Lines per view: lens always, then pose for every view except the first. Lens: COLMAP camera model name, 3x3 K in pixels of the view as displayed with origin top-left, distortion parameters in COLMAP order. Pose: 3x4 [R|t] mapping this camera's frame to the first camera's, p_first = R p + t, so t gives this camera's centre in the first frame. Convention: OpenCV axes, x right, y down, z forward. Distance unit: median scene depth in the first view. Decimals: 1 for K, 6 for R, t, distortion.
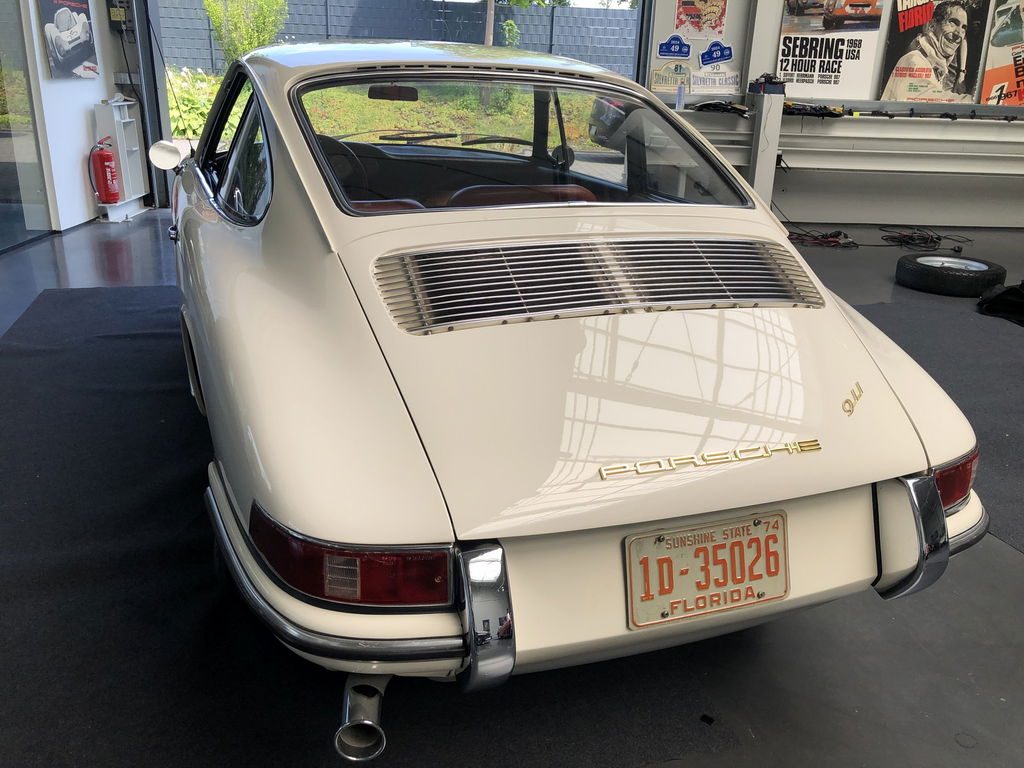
lens RADIAL K [[835.6, 0, 504.9], [0, 835.6, 379.5], [0, 0, 1]] dist [0.015736, -0.005138]
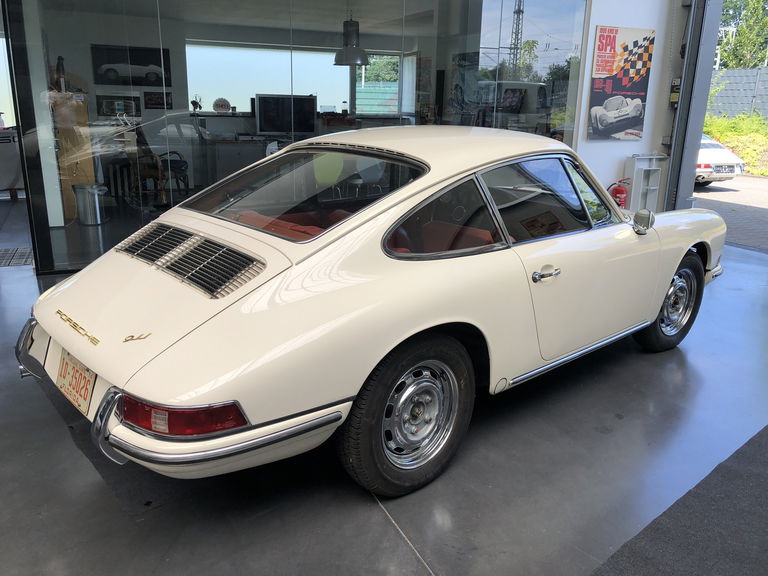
lens RADIAL K [[626.7, 0, 378.7], [0, 626.7, 284.6], [0, 0, 1]] dist [0.015736, -0.005138]
pose [[0.375658, 0.230294, -0.897689, 0.347714], [-0.326034, 0.939554, 0.104598, -0.075213], [0.867515, 0.253384, 0.428035, 0.169091]]
